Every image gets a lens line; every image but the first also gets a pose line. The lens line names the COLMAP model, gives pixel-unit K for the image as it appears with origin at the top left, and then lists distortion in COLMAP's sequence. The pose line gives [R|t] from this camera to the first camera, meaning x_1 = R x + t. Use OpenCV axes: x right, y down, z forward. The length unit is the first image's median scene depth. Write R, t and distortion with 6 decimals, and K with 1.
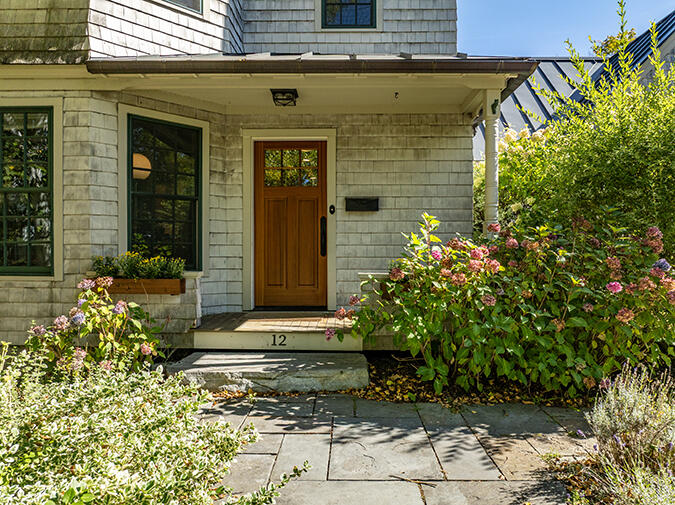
lens RADIAL K [[474.6, 0, 332.9], [0, 474.6, 254.0], [0, 0, 1]] dist [-0.033664, 0.024200]
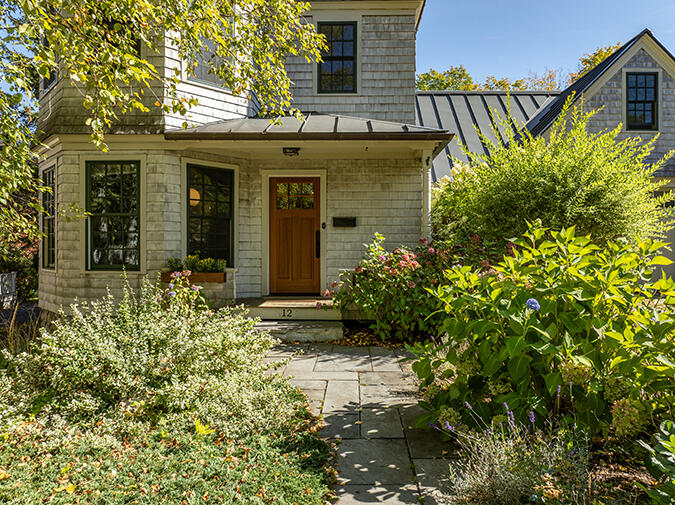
lens RADIAL K [[474.6, 0, 334.4], [0, 474.6, 253.2], [0, 0, 1]] dist [-0.033664, 0.024200]
pose [[0.999984, 0.001819, -0.005298, 0.041419], [-0.001834, 0.999994, -0.002822, -0.006612], [0.005293, 0.002832, 0.999982, -0.472377]]
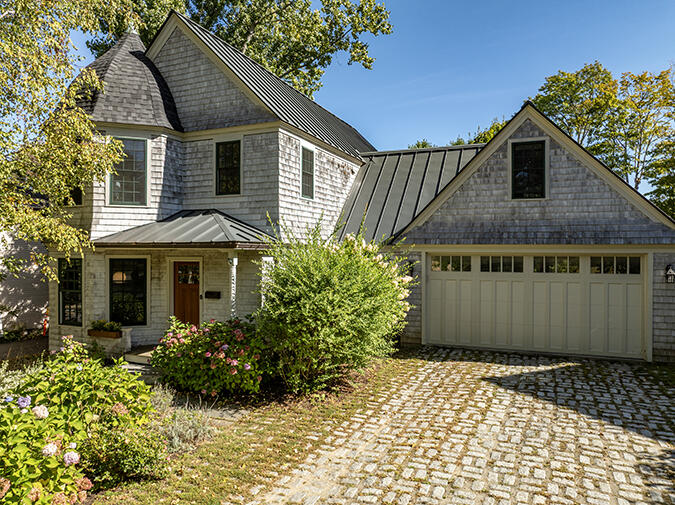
lens RADIAL K [[474.6, 0, 339.3], [0, 474.6, 253.8], [0, 0, 1]] dist [-0.033664, 0.024200]
pose [[0.930410, 0.003192, -0.366507, 1.387434], [-0.003610, 0.999993, -0.000455, -0.300898], [0.366503, 0.001747, 0.930415, -0.713902]]
